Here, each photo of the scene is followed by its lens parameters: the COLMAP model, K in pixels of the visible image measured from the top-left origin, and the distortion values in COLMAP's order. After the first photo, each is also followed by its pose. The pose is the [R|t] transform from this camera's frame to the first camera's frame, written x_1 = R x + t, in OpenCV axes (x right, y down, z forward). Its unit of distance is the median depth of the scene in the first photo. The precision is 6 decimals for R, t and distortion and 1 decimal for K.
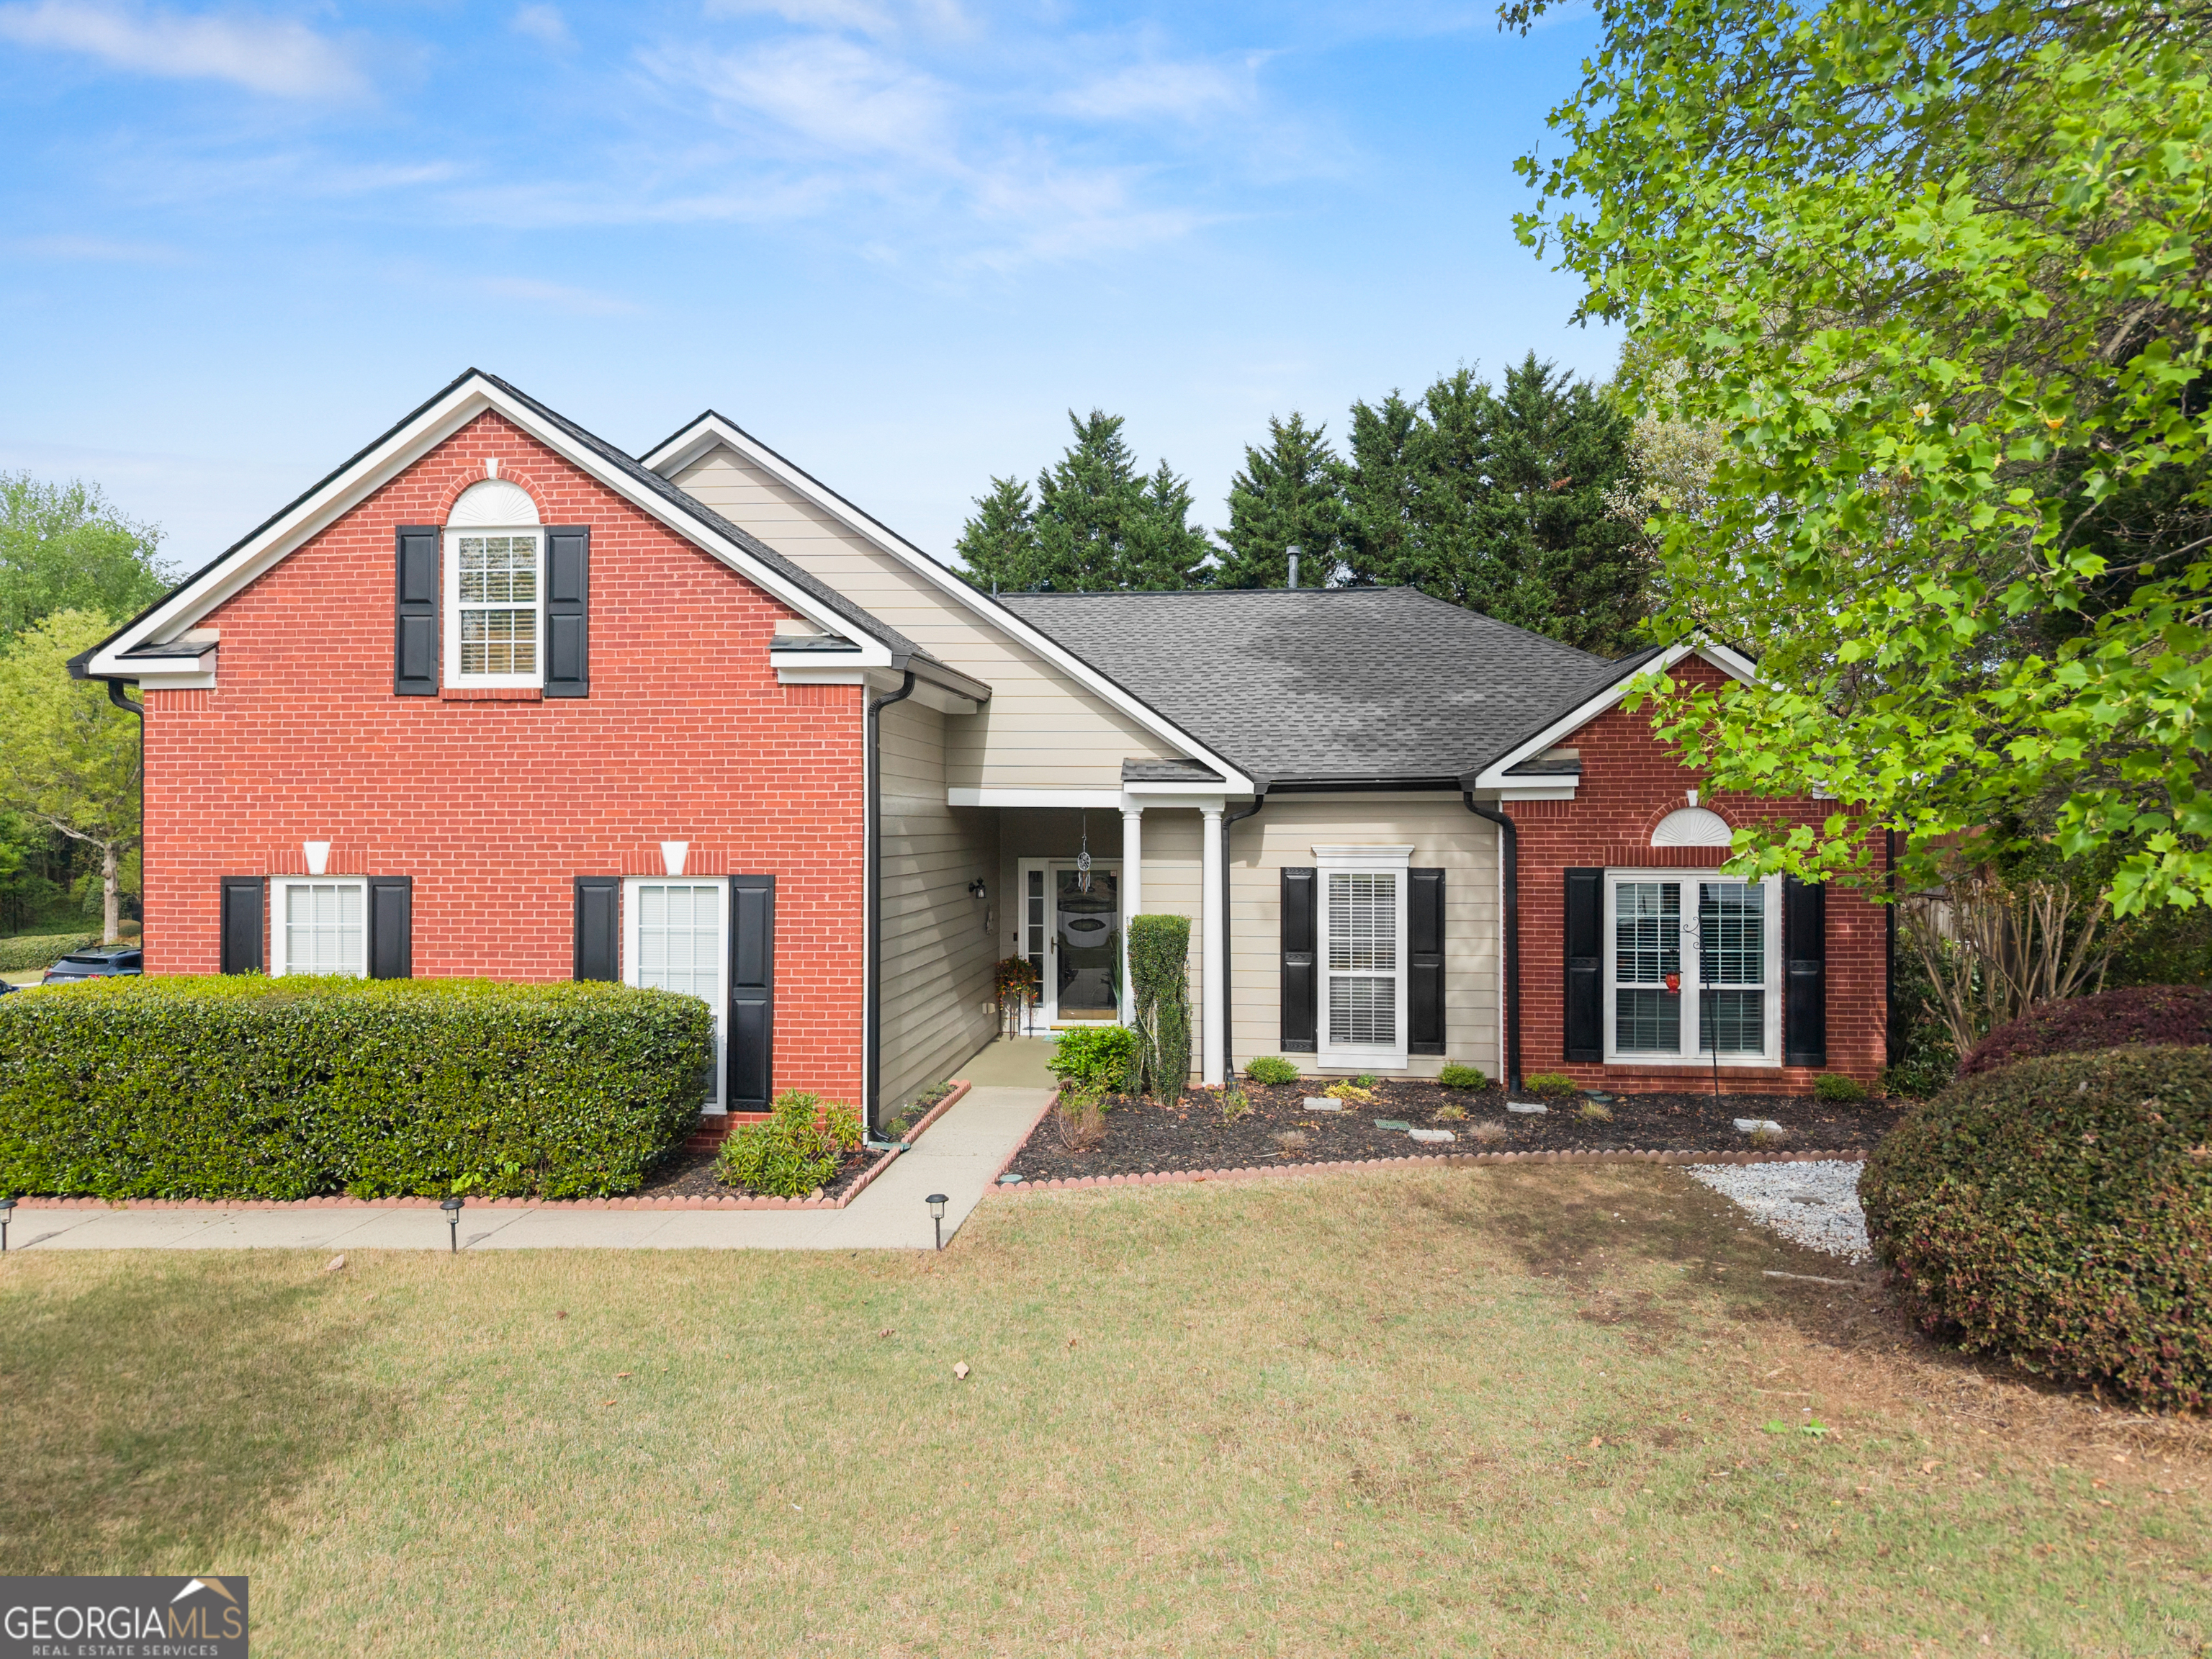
lens RADIAL K [[1483.2, 0, 1106.0], [0, 1483.2, 829.5], [0, 0, 1]] dist [0.000149, -0.000168]
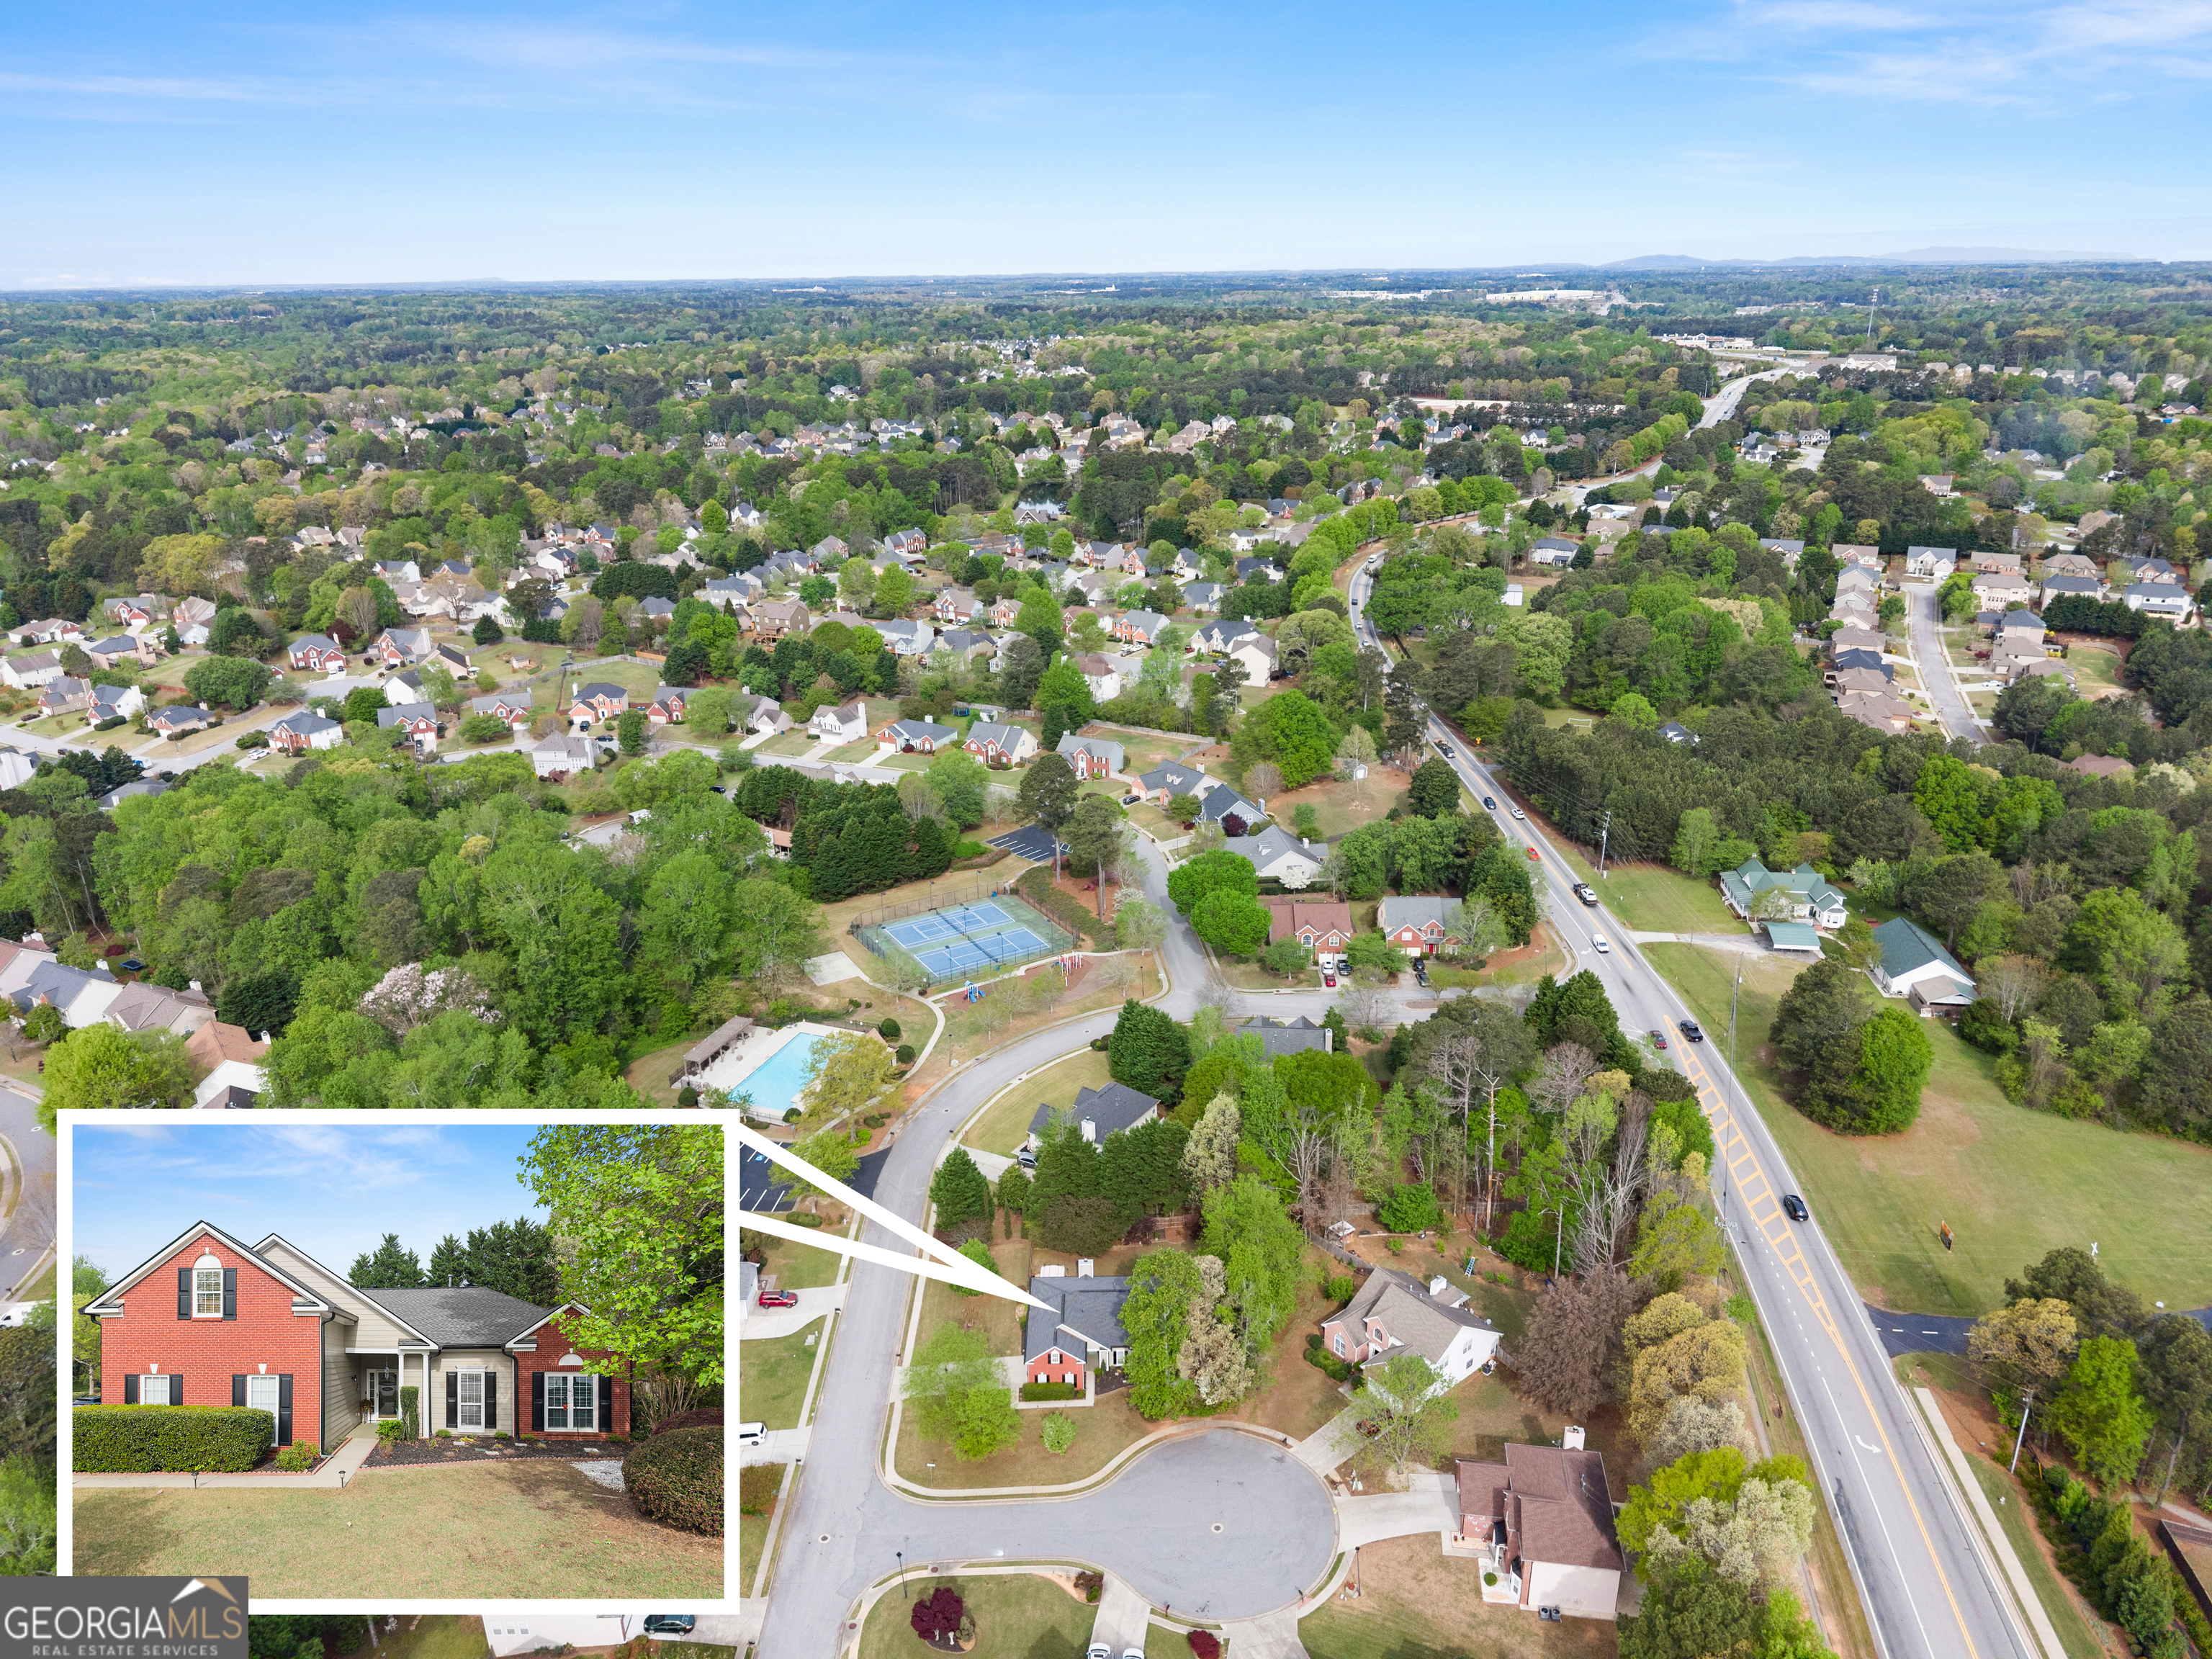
lens RADIAL K [[1483.2, 0, 1106.0], [0, 1483.2, 829.5], [0, 0, 1]] dist [0.000149, -0.000168]
pose [[1.000000, -0.000013, 0.000009, 1.584006], [0.000013, 1.000000, 0.000011, -1.179628], [-0.000009, -0.000011, 1.000000, -2.296897]]
